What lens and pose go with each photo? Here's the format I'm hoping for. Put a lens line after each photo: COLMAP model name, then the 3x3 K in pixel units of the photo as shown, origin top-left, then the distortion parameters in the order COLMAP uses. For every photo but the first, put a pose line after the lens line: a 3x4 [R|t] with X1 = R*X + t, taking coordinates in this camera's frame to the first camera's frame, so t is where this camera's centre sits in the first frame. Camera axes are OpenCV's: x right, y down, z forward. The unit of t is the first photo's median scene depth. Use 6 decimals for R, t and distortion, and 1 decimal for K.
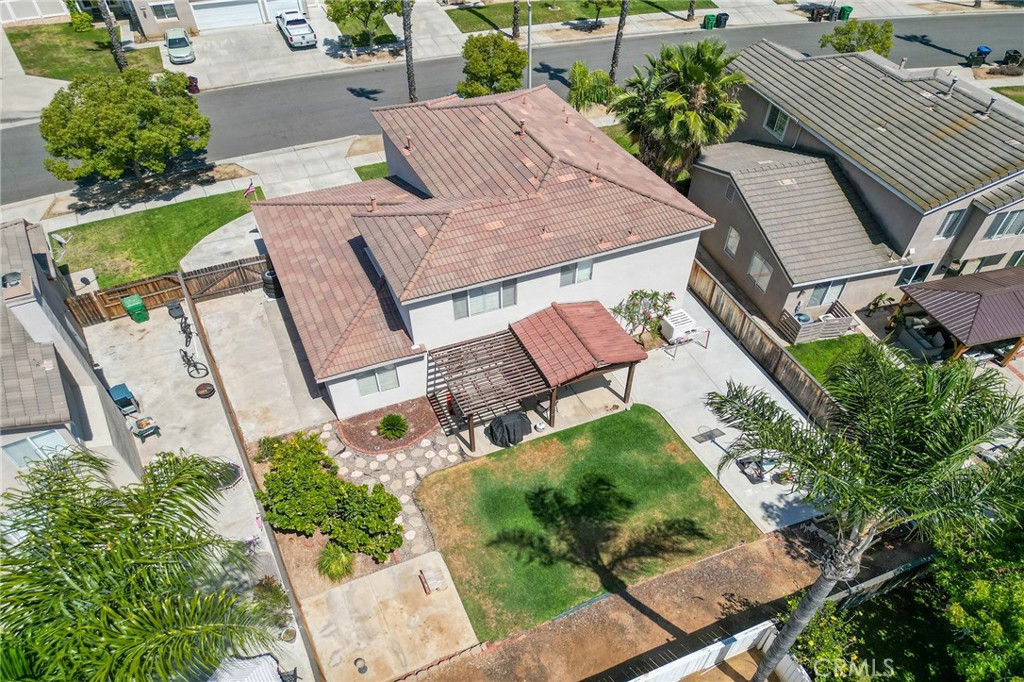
lens RADIAL K [[725.2, 0, 496.5], [0, 725.2, 340.8], [0, 0, 1]] dist [-0.002626, -0.000048]
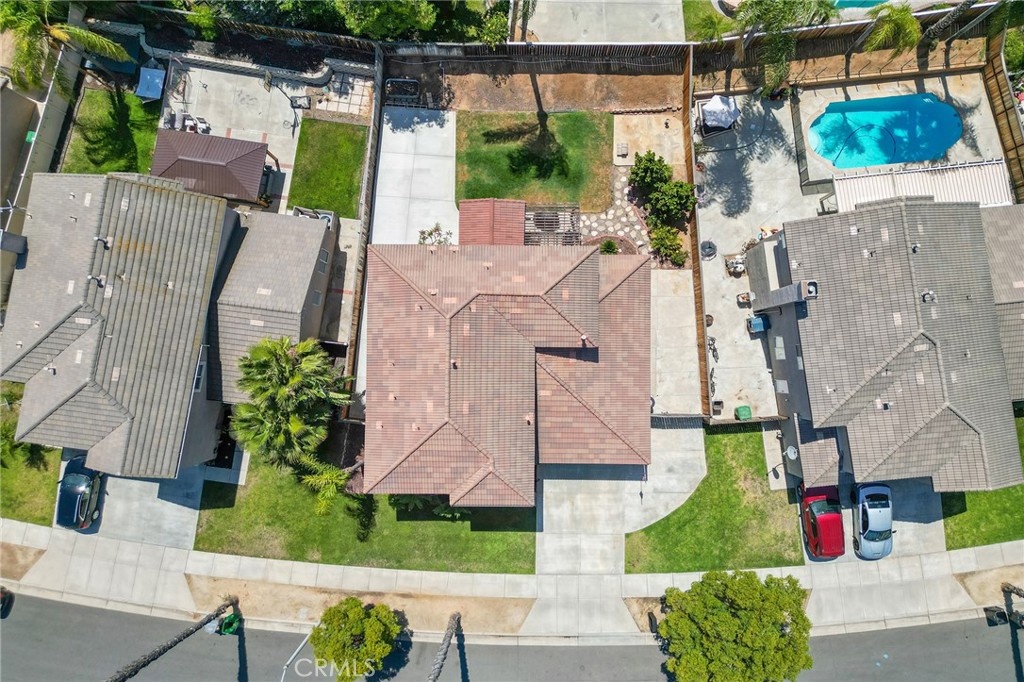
lens RADIAL K [[725.2, 0, 496.5], [0, 725.2, 340.8], [0, 0, 1]] dist [-0.002626, -0.000048]
pose [[-0.900901, -0.426671, 0.079553, -0.136895], [0.326305, -0.544978, 0.772349, -1.427625], [-0.286185, 0.721769, 0.630197, 0.169684]]
